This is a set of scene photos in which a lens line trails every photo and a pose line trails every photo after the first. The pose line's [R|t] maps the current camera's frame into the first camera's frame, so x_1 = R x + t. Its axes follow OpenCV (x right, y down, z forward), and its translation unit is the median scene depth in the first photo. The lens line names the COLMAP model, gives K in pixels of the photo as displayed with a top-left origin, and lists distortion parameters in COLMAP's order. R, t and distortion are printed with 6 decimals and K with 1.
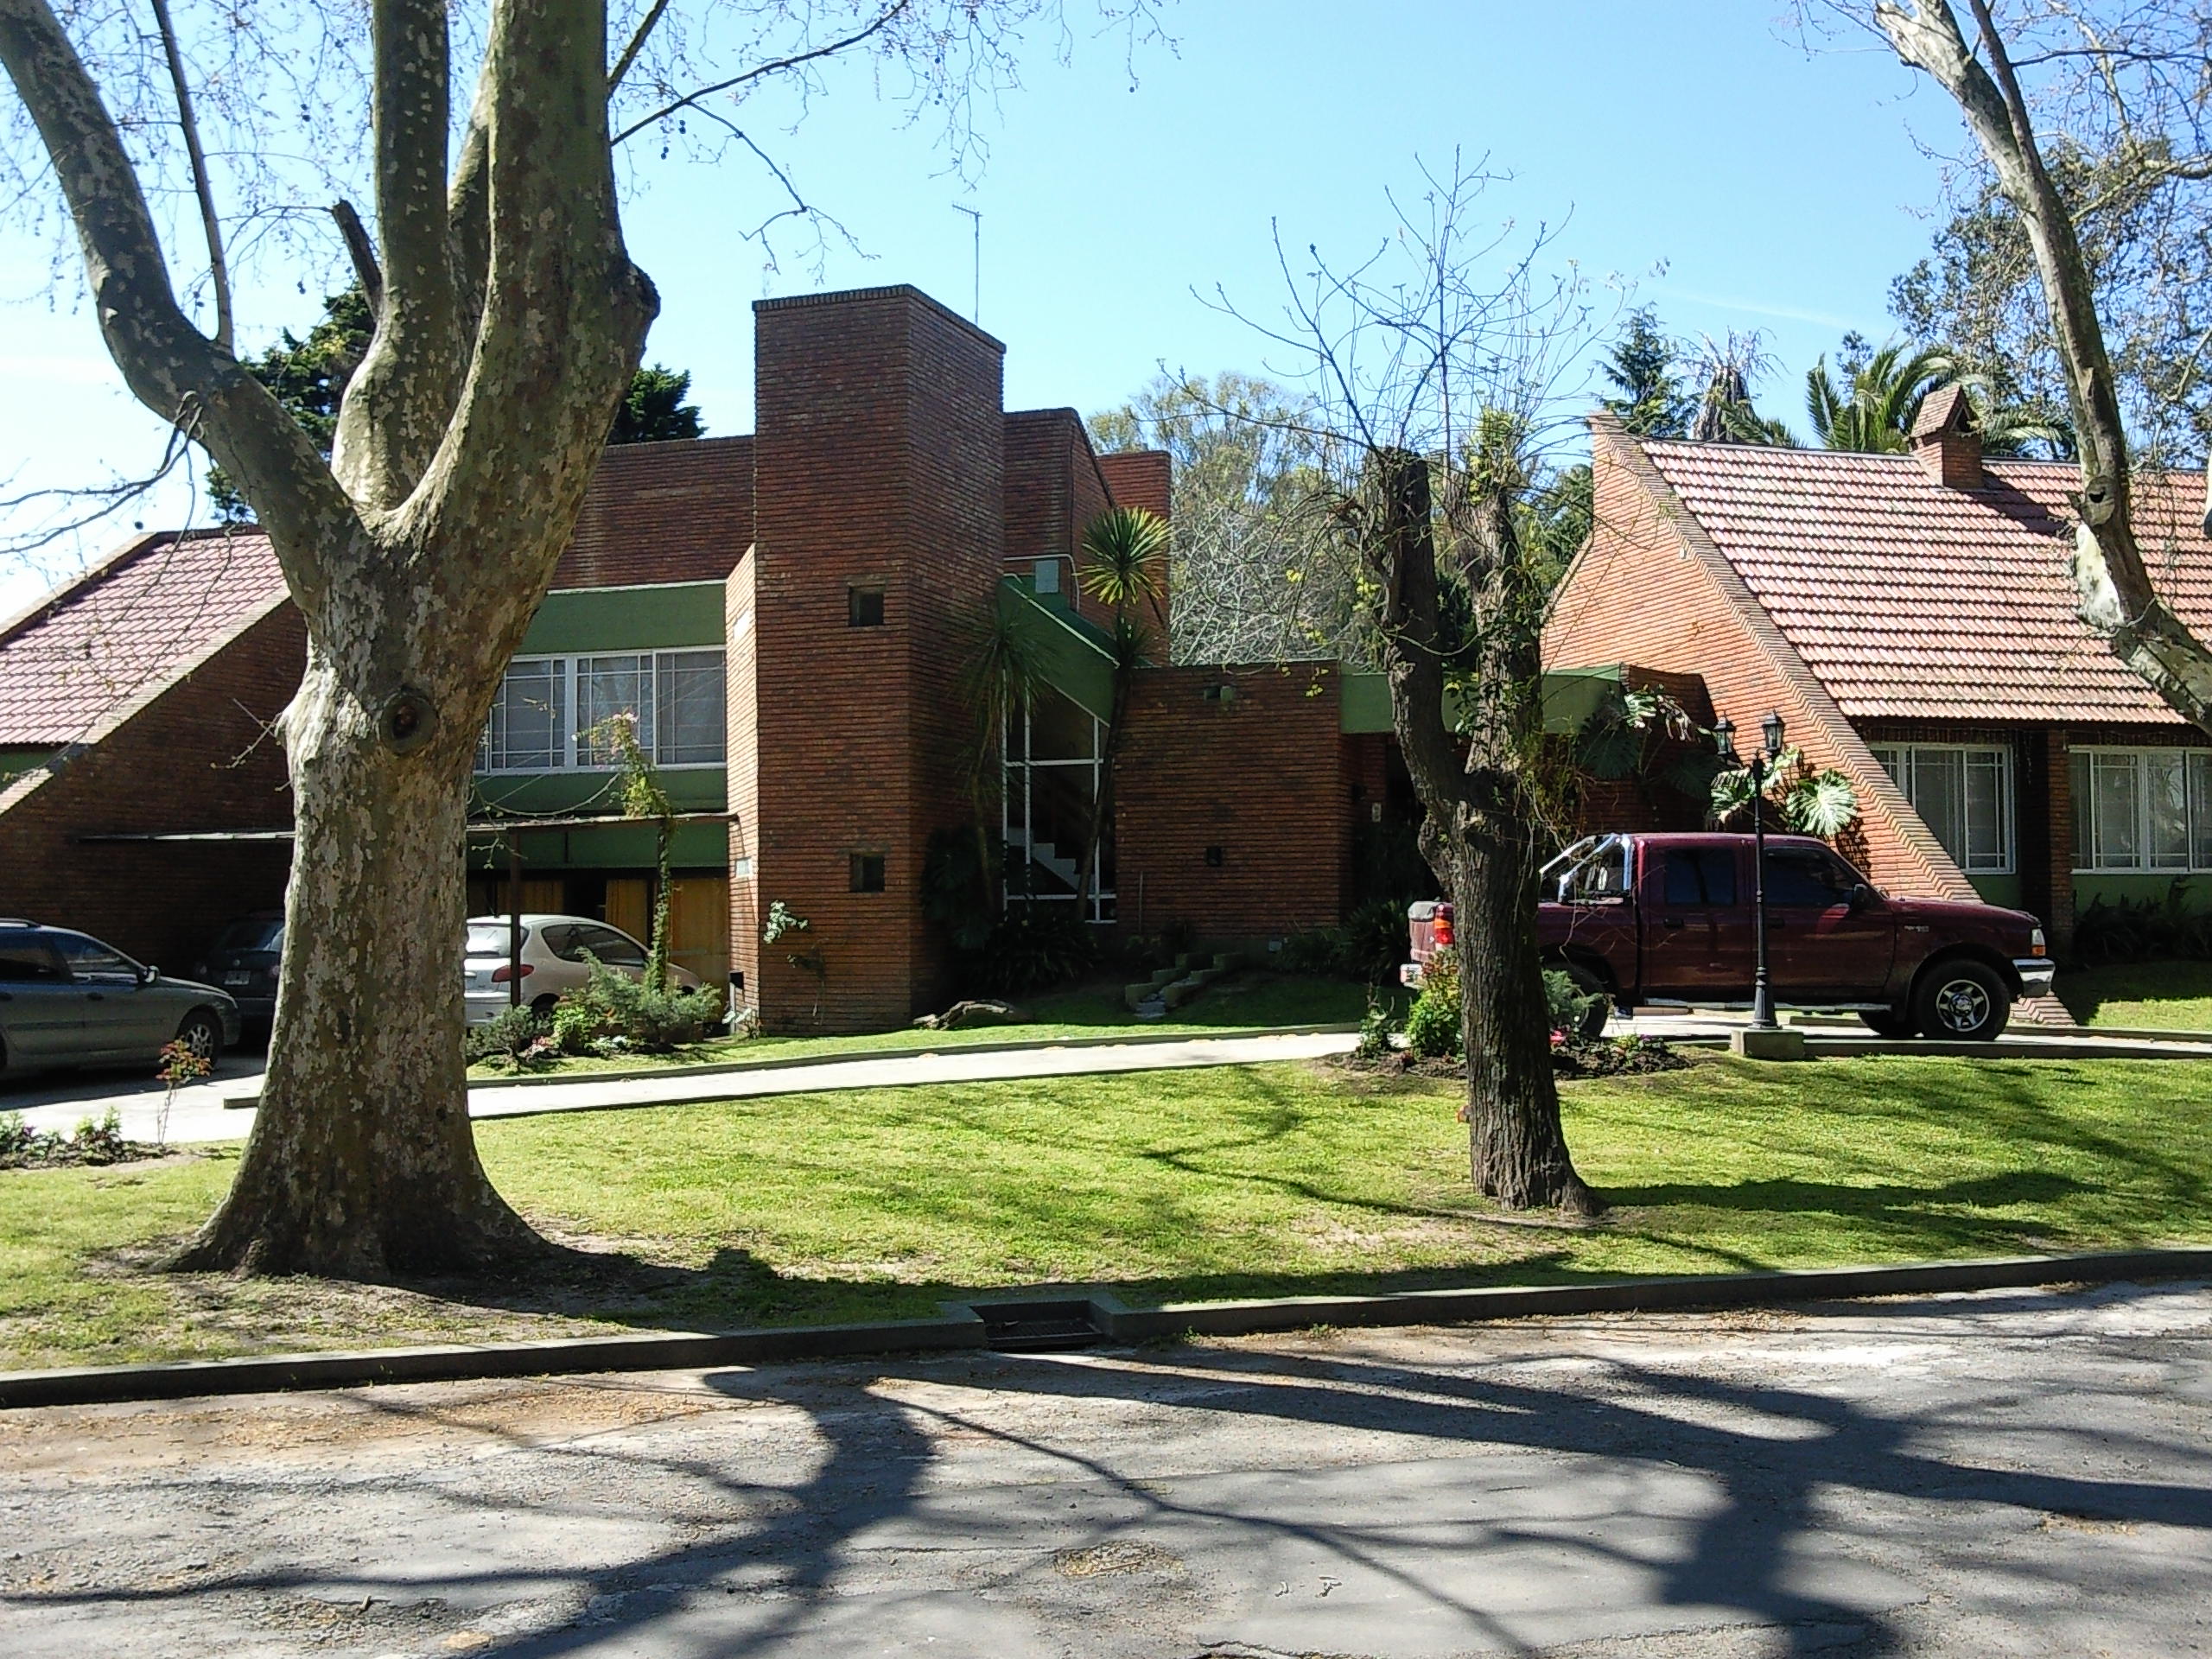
lens RADIAL K [[2190.3, 0, 1106.0], [0, 2190.3, 829.5], [0, 0, 1]] dist [0.115356, -0.467370]
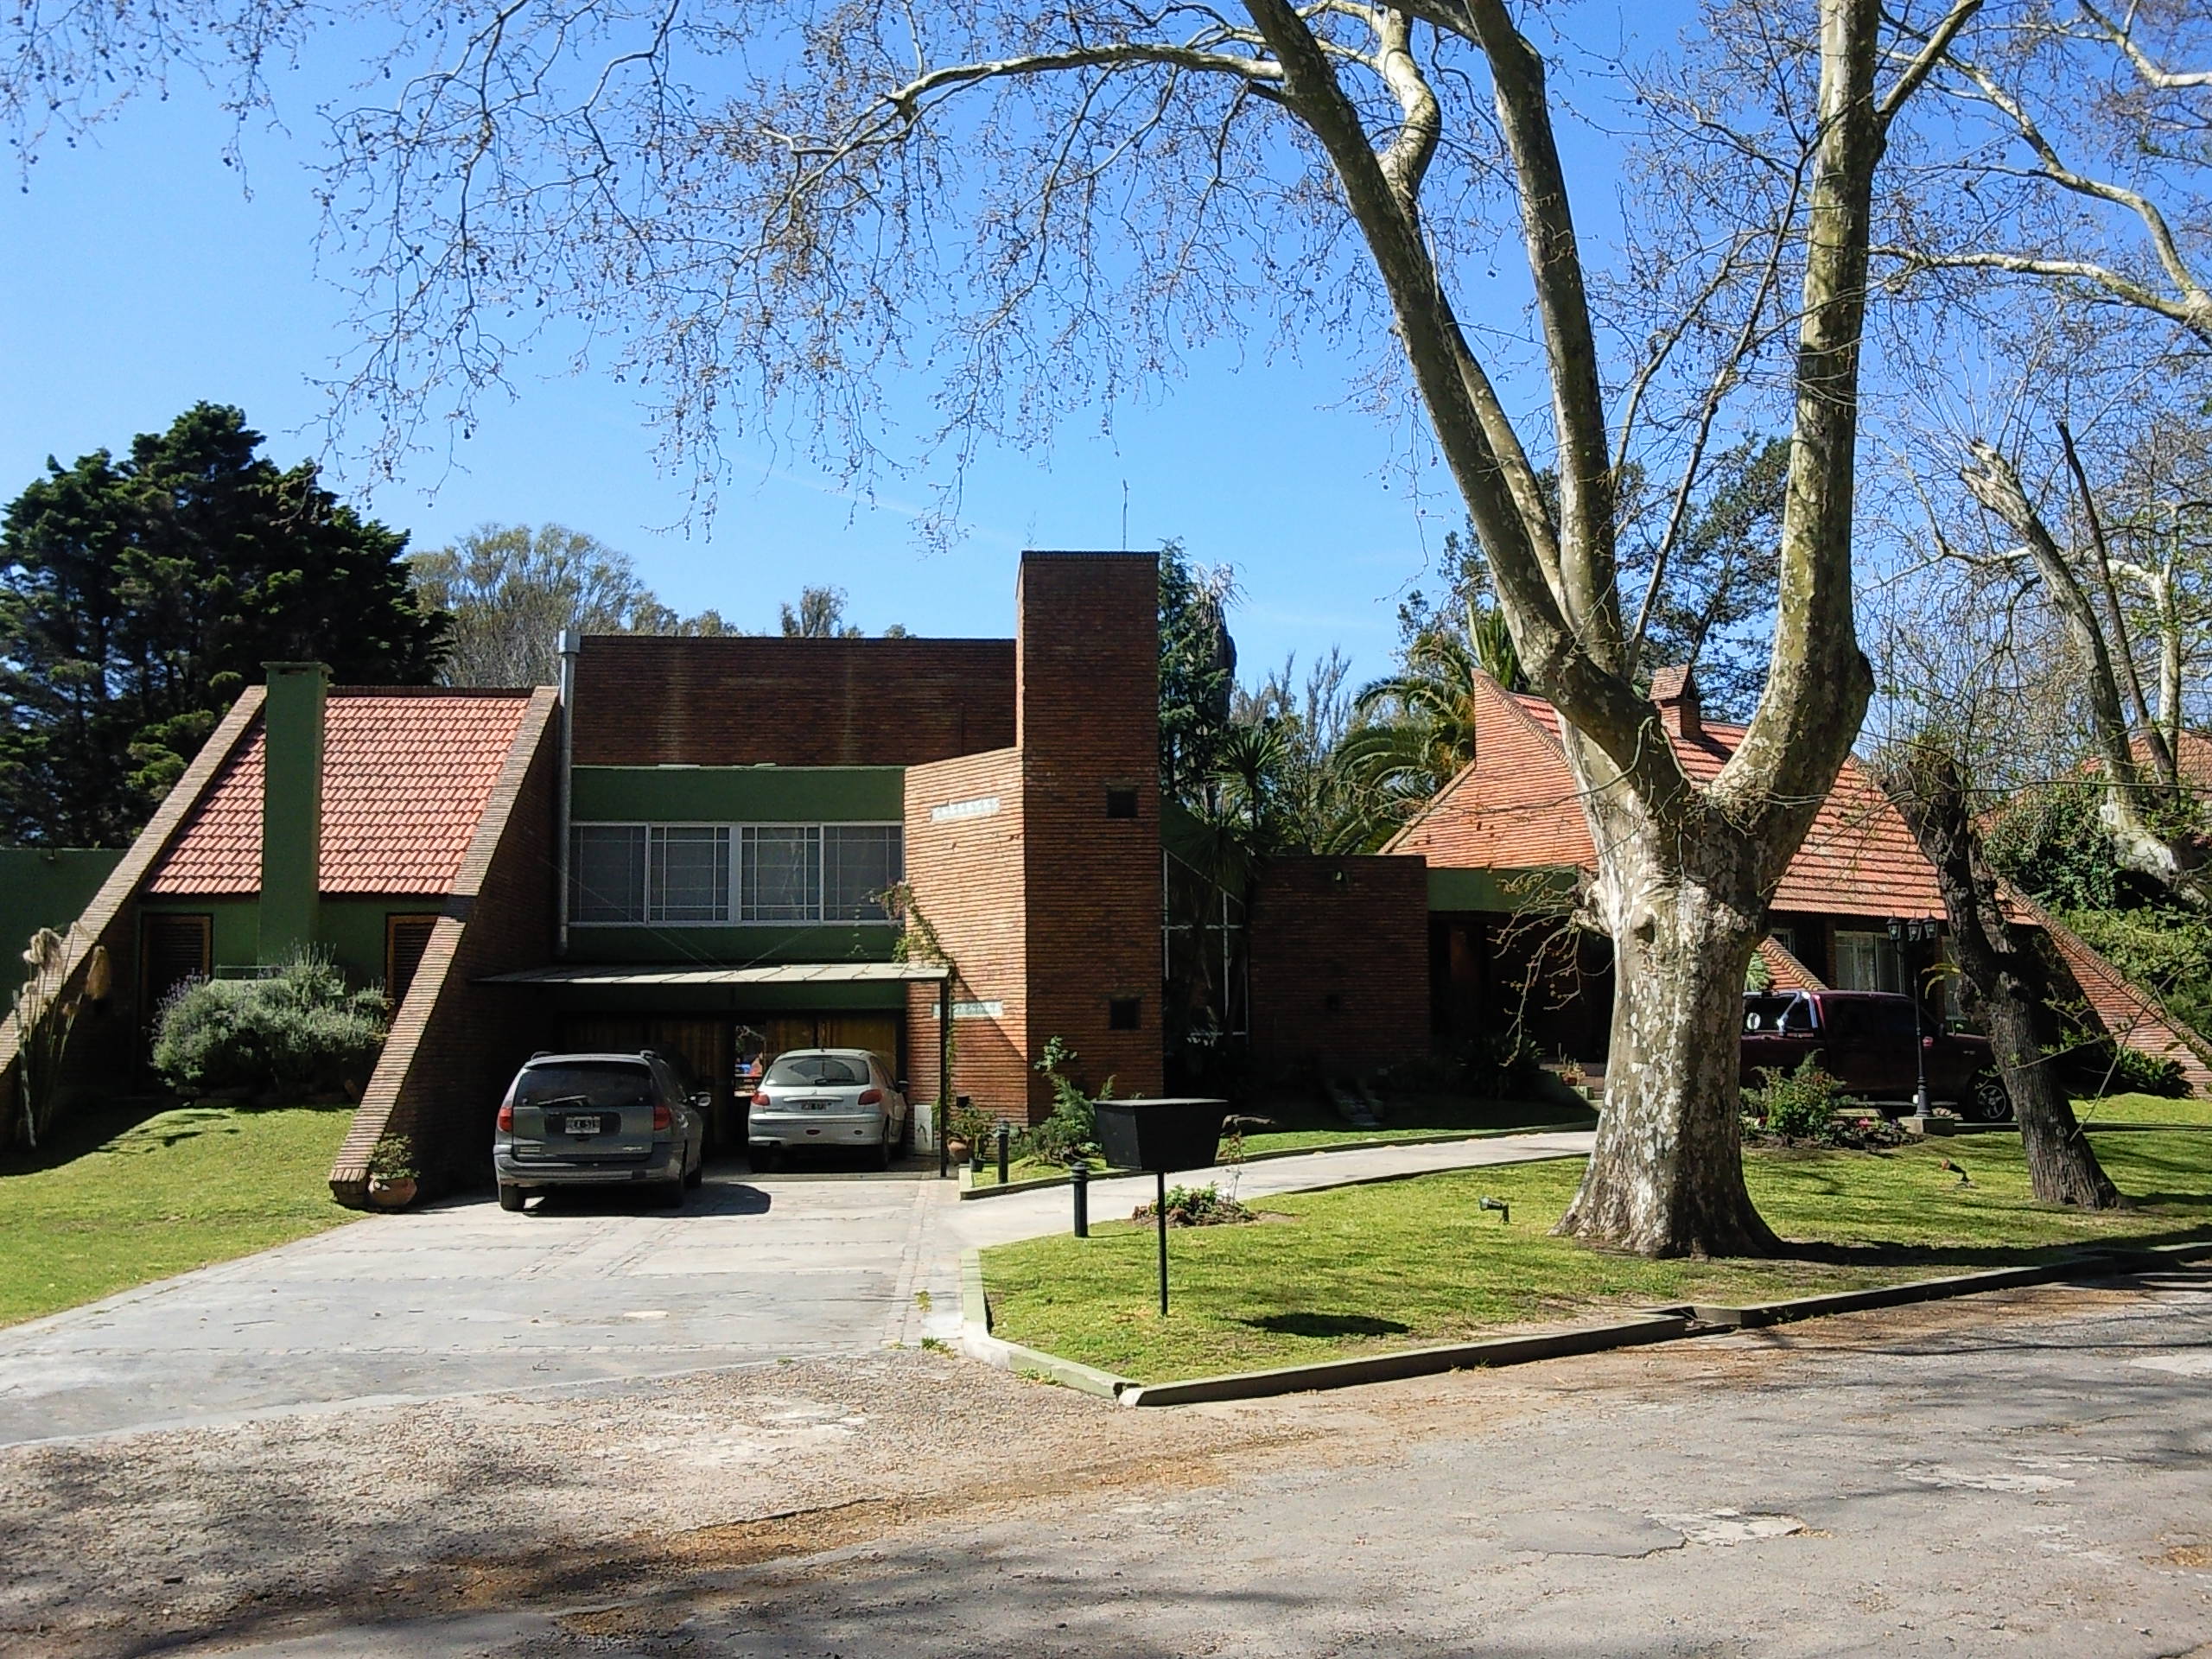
lens RADIAL K [[2190.3, 0, 1106.0], [0, 2190.3, 829.5], [0, 0, 1]] dist [0.115356, -0.467370]
pose [[0.916374, 0.037135, 0.398597, -0.619368], [-0.010474, 0.997572, -0.068857, 0.000663], [-0.400186, 0.058924, 0.914538, -0.143704]]
